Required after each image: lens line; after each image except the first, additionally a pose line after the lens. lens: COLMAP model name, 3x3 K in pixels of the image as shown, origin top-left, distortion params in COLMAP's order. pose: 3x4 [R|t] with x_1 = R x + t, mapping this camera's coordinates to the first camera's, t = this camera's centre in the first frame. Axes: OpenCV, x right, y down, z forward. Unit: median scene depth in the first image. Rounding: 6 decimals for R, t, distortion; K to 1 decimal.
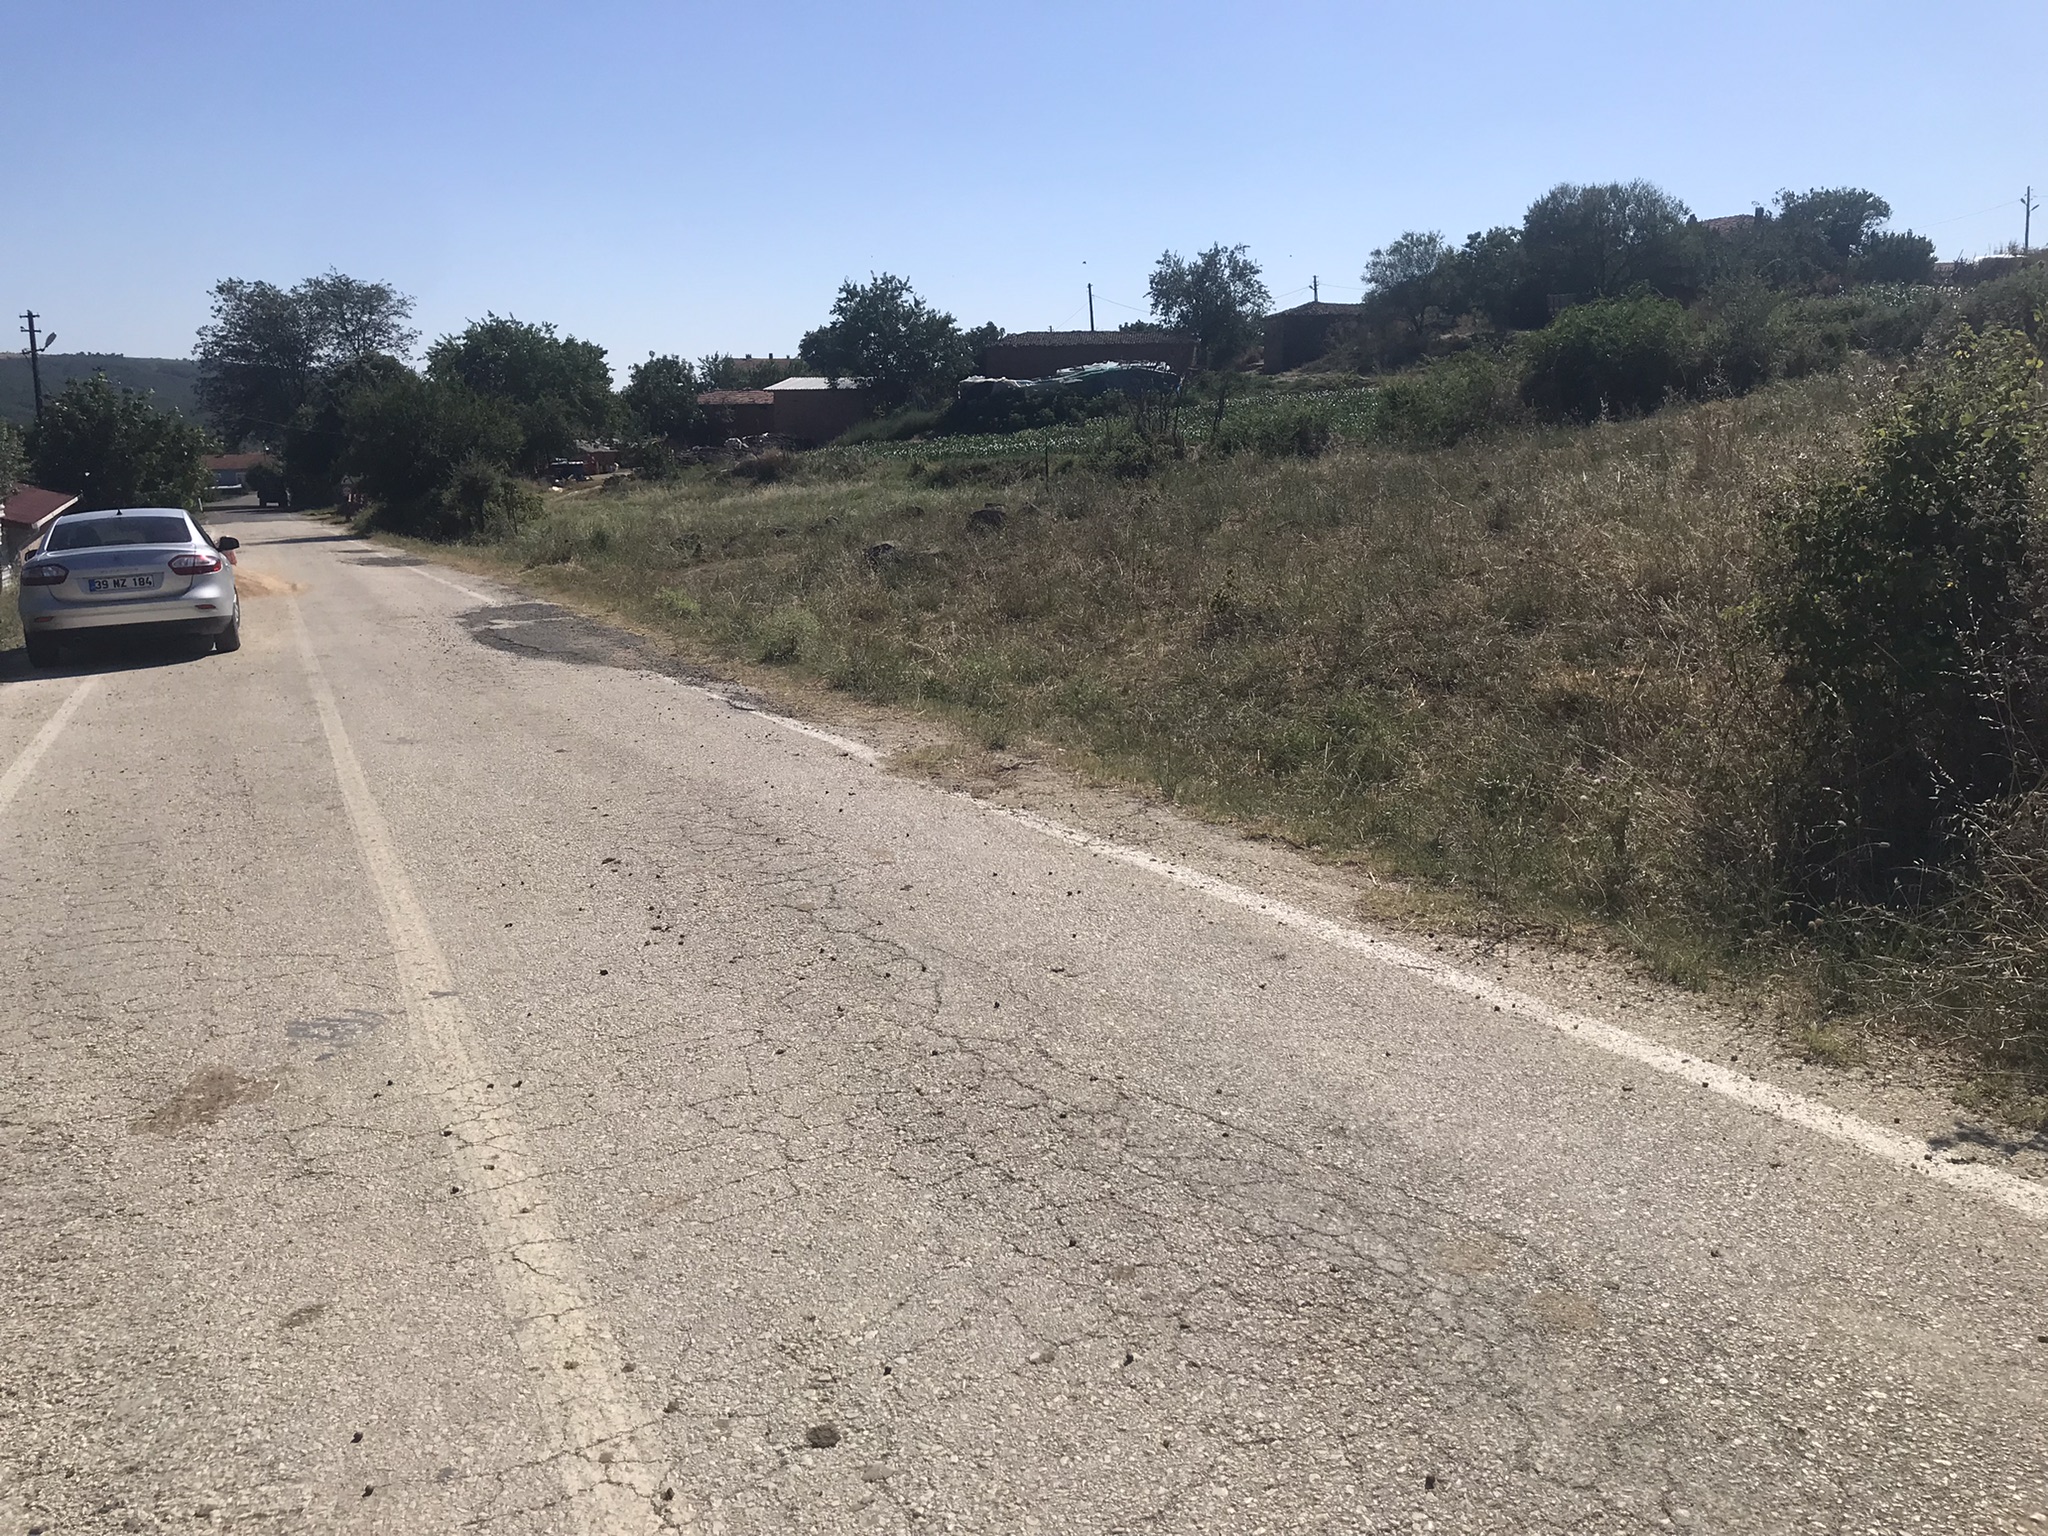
lens RADIAL K [[1641.6, 0, 1021.9], [0, 1641.6, 725.0], [0, 0, 1]] dist [0.007813, -0.012416]
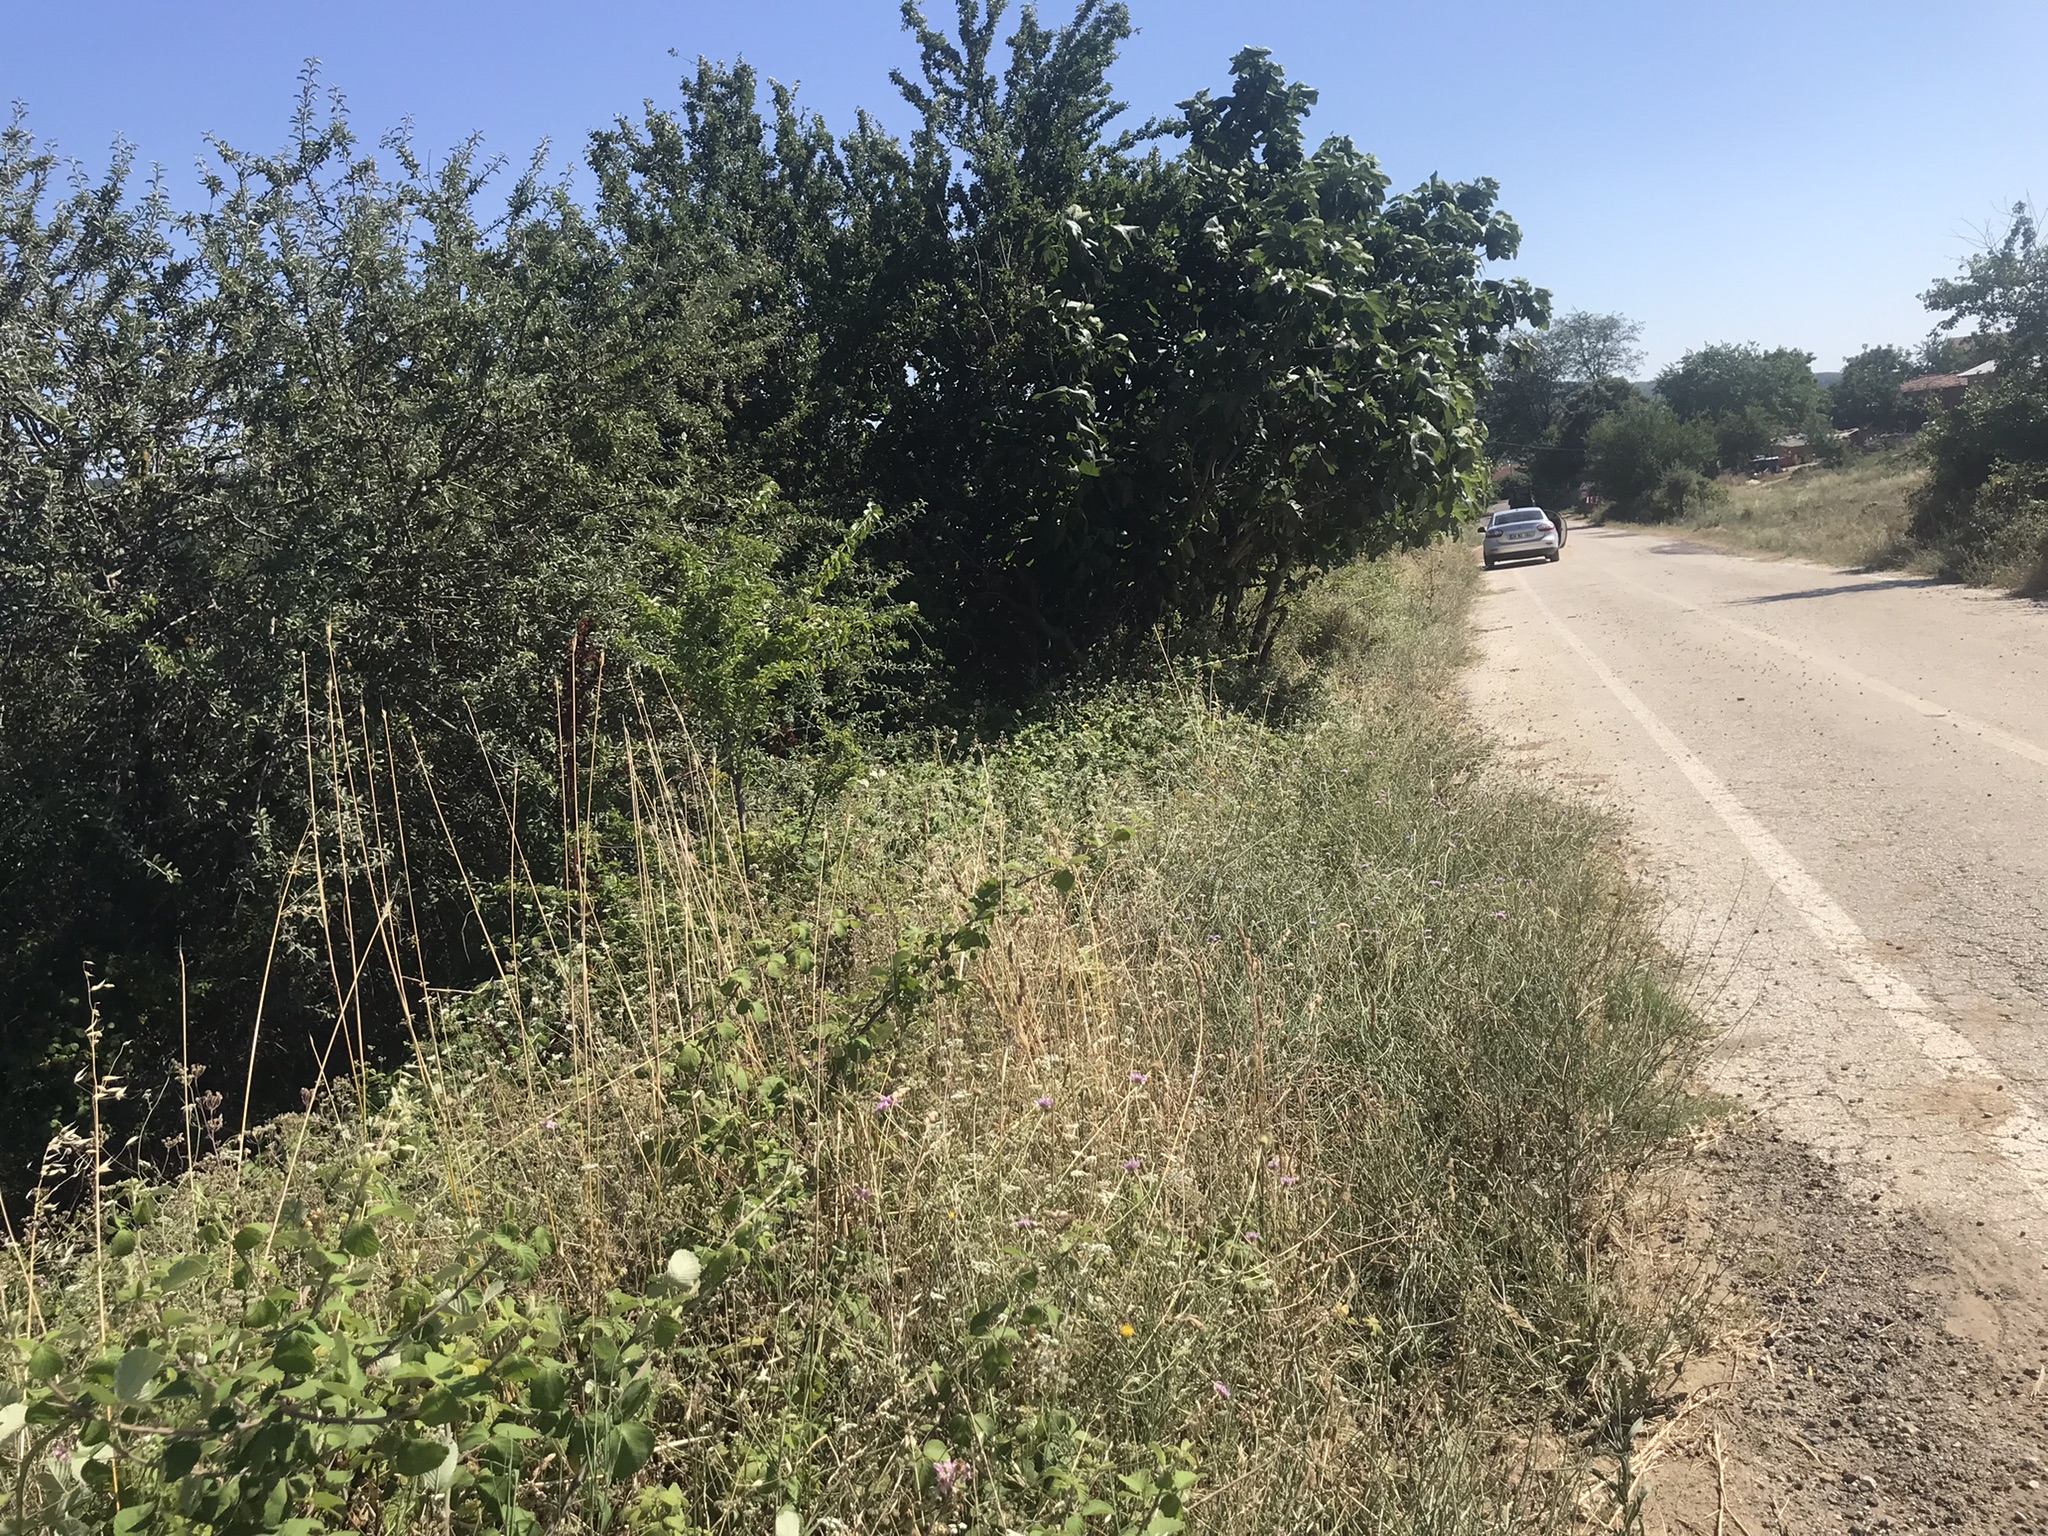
lens RADIAL K [[1641.6, 0, 1021.9], [0, 1641.6, 725.0], [0, 0, 1]] dist [0.007813, -0.012416]
pose [[0.757621, 0.024201, -0.652246, 0.087611], [-0.023852, 0.999671, 0.009387, 0.031930], [0.652259, 0.008445, 0.757949, -0.230090]]
